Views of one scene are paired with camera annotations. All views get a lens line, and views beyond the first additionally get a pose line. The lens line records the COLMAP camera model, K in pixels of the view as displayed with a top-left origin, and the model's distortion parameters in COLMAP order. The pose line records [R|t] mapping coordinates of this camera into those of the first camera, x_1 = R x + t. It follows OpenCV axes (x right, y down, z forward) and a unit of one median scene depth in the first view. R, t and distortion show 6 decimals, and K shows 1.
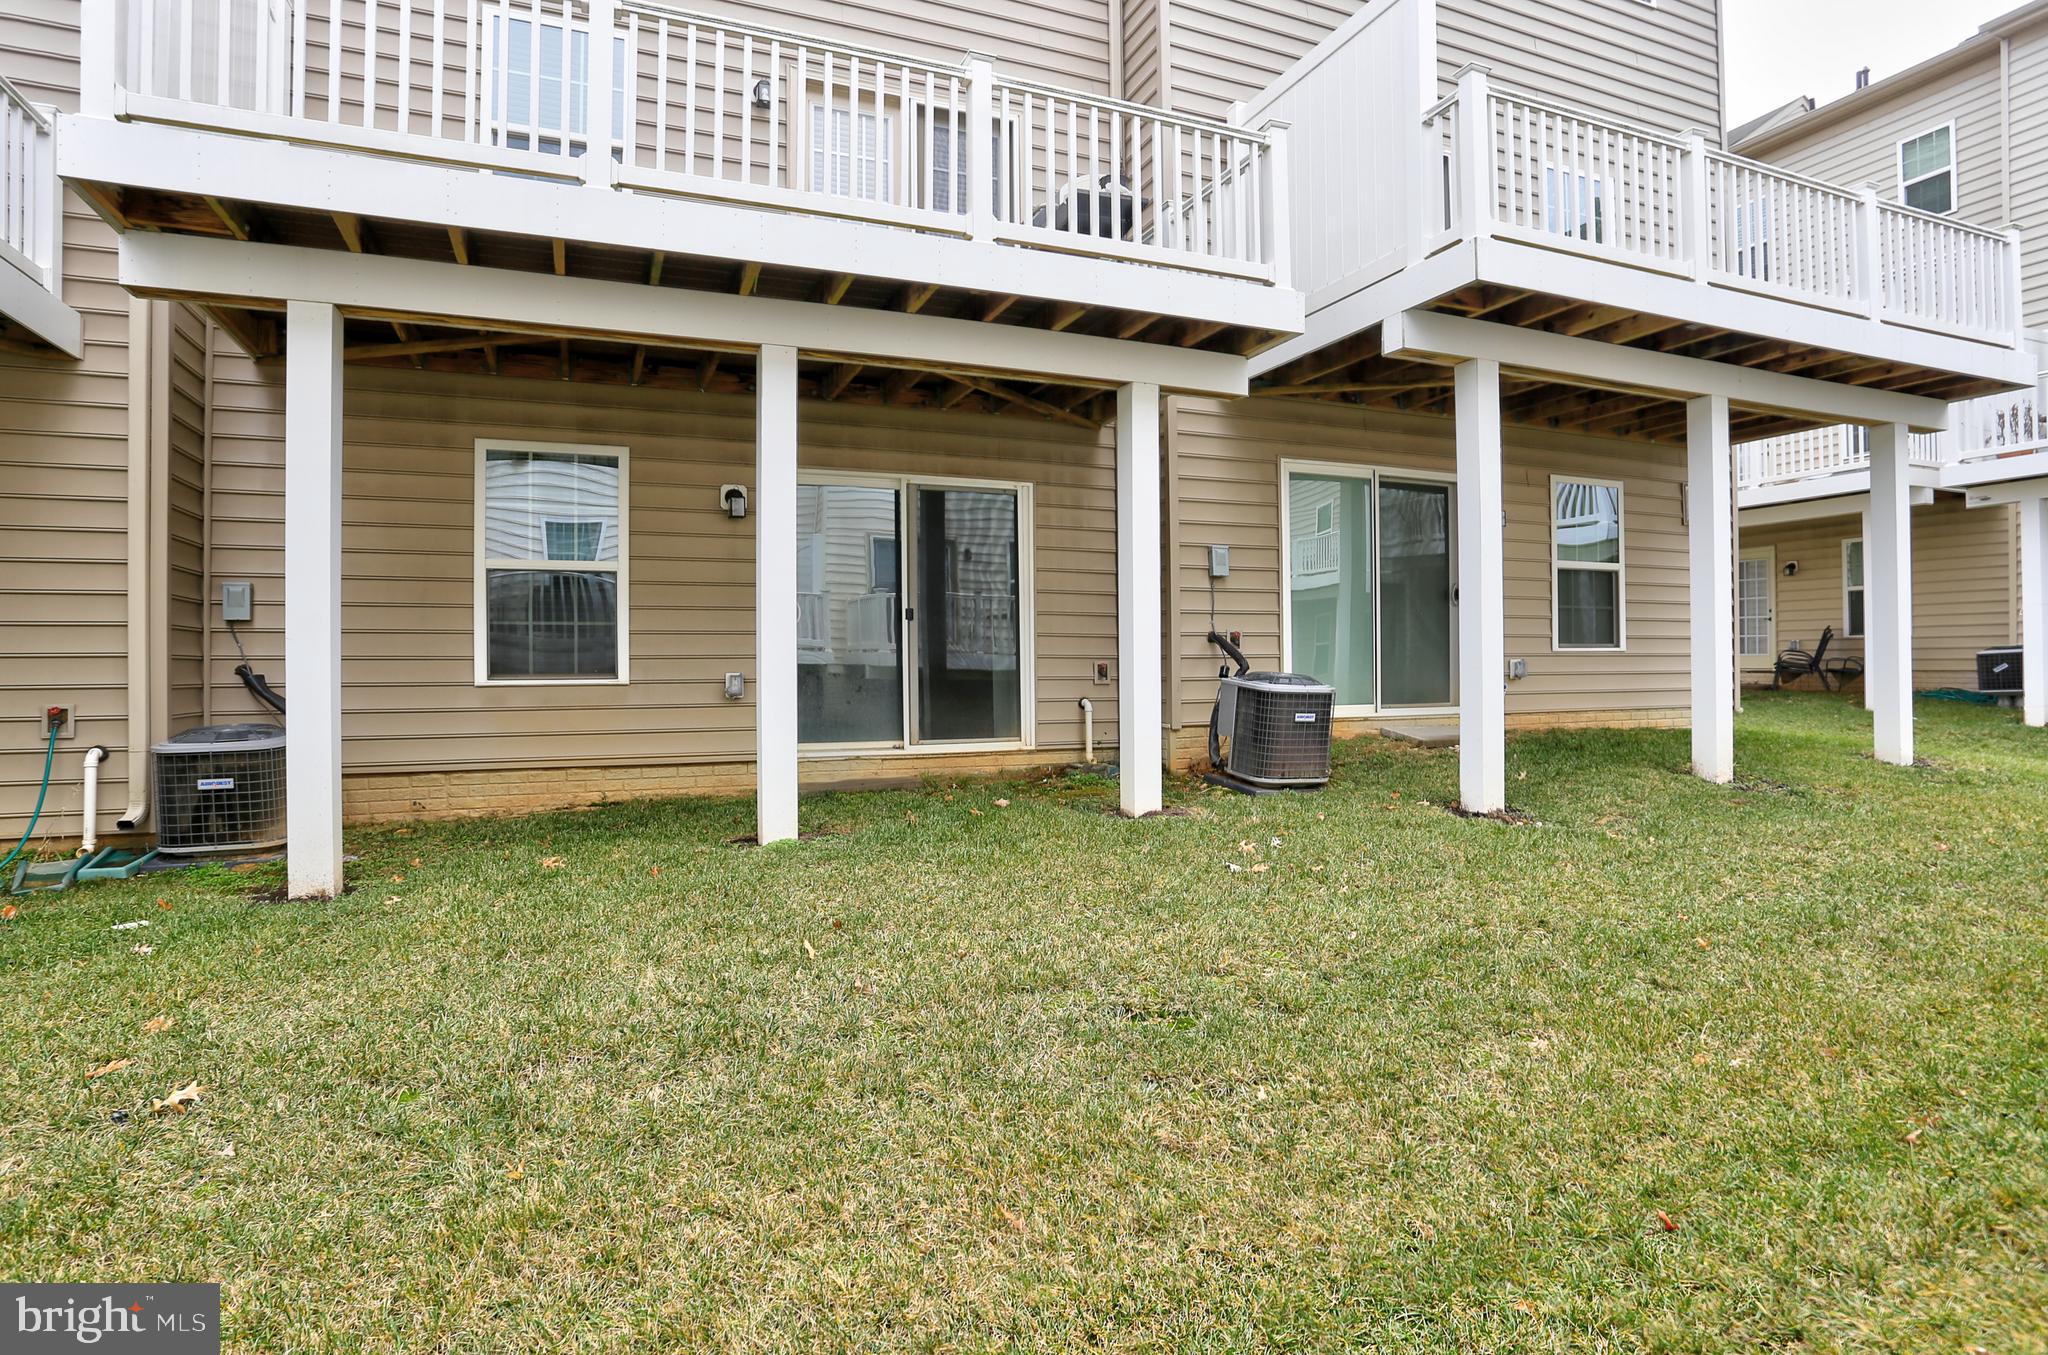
lens RADIAL K [[1043.6, 0, 993.6], [0, 1043.6, 670.9], [0, 0, 1]] dist [-0.071826, 0.034546]
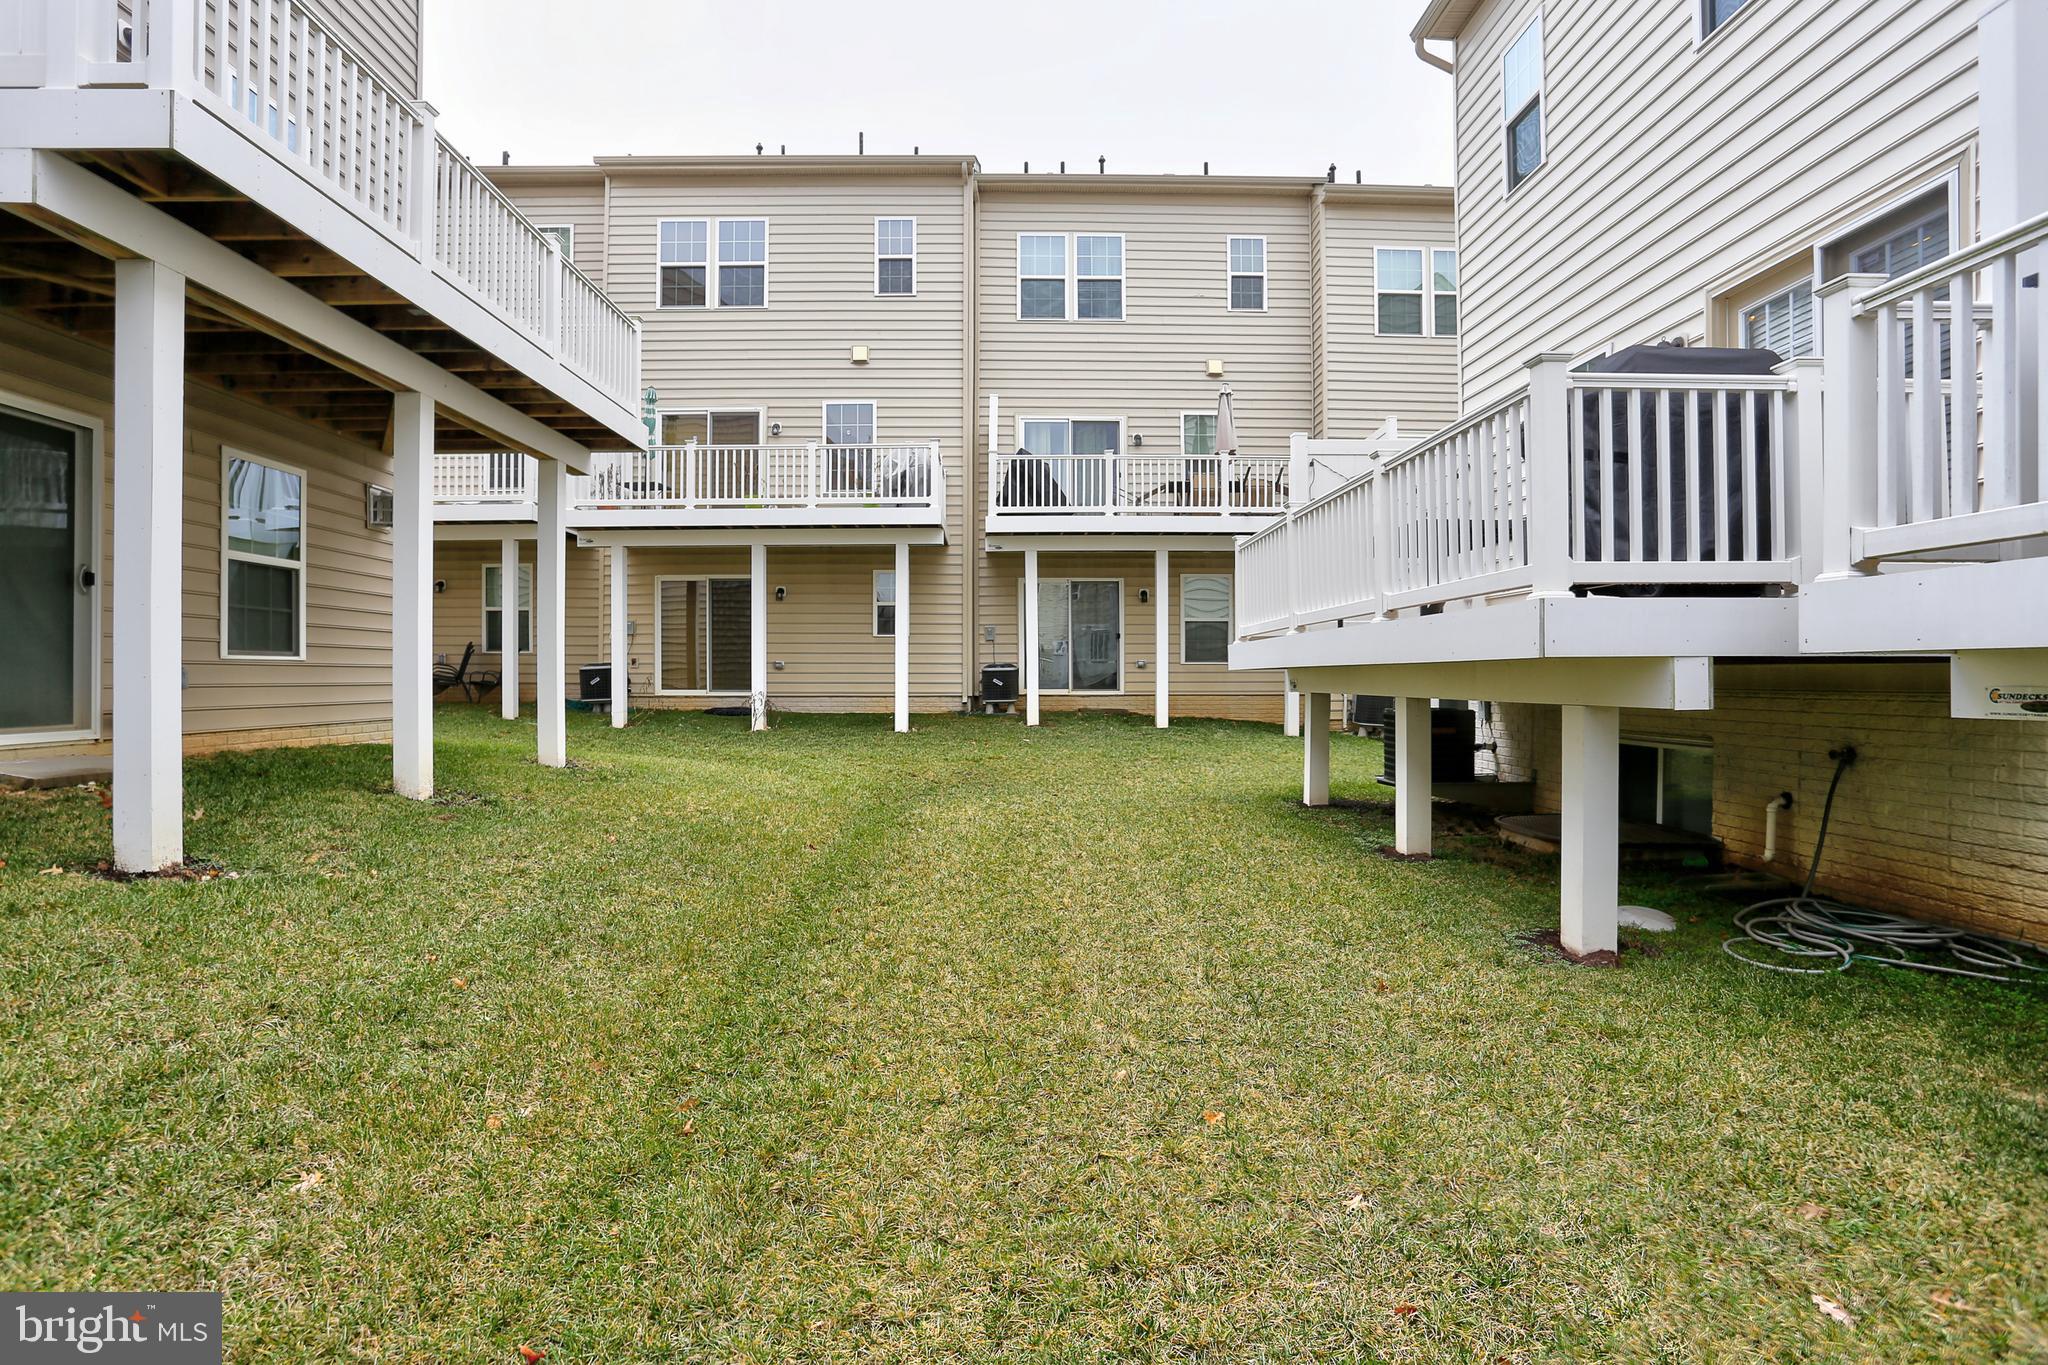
lens RADIAL K [[1043.6, 0, 993.6], [0, 1043.6, 675.9], [0, 0, 1]] dist [-0.071826, 0.034546]
pose [[0.367333, 0.008502, 0.930051, 0.018226], [-0.001320, 0.999962, -0.008620, 0.001789], [-0.930088, 0.001939, 0.367331, 0.153483]]
